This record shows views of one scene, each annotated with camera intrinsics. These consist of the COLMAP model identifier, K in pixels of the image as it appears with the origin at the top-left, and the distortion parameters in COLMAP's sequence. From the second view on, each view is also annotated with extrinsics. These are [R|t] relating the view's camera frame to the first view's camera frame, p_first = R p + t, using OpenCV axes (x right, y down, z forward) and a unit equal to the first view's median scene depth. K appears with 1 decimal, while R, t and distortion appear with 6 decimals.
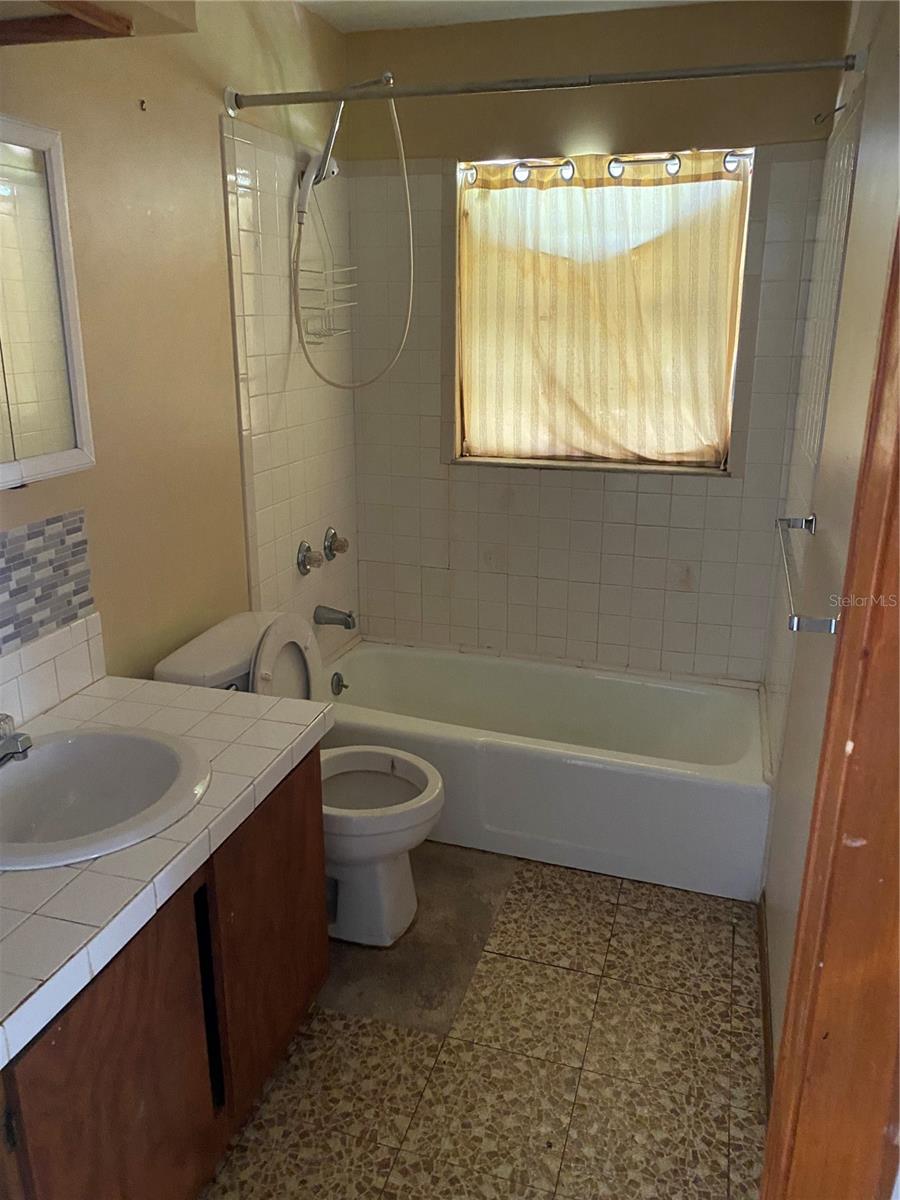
lens RADIAL K [[910.8, 0, 449.0], [0, 910.8, 605.1], [0, 0, 1]] dist [0.018655, -0.030963]
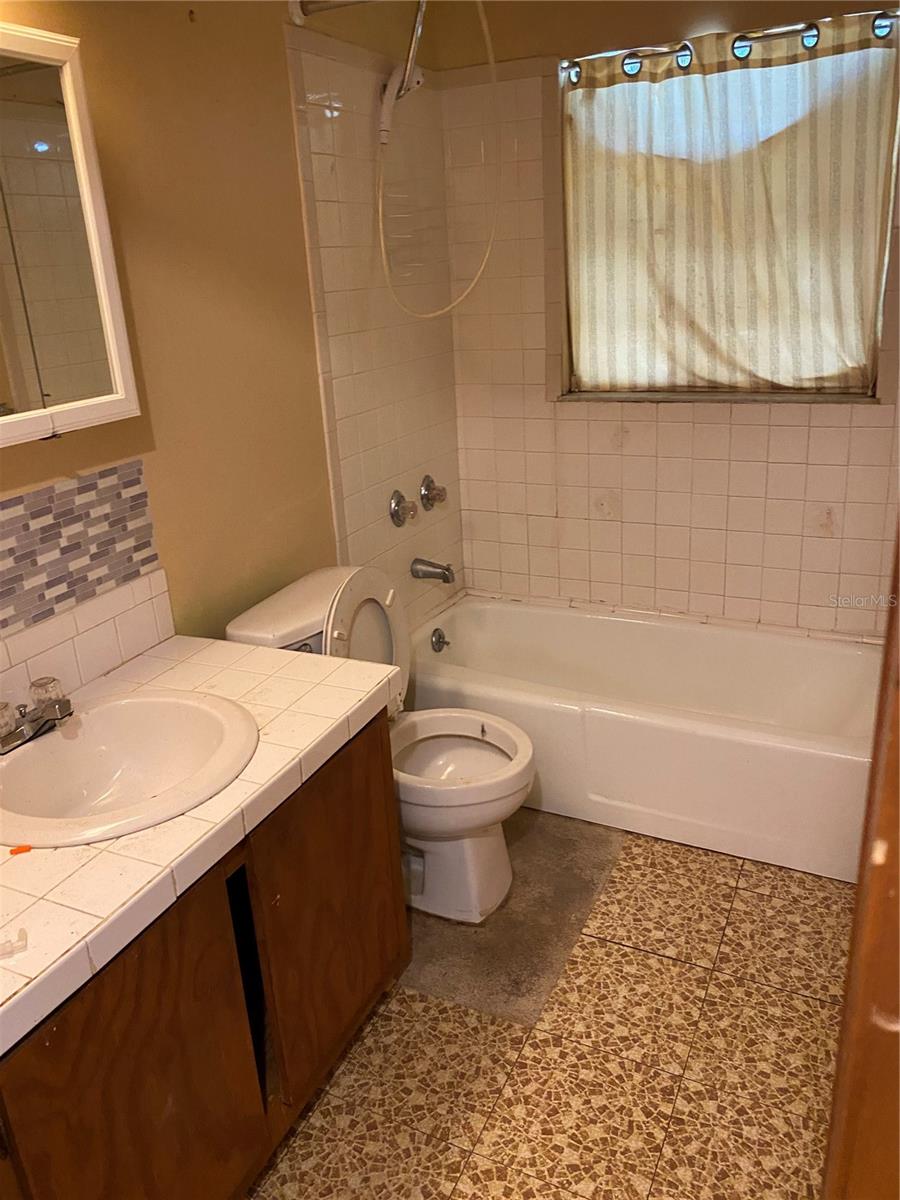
lens RADIAL K [[910.8, 0, 444.9], [0, 910.8, 602.0], [0, 0, 1]] dist [0.018655, -0.030963]
pose [[0.986479, -0.004684, -0.163818, 0.055111], [0.013057, 0.998660, 0.050070, -0.001366], [0.163364, -0.051532, 0.985219, 0.092875]]
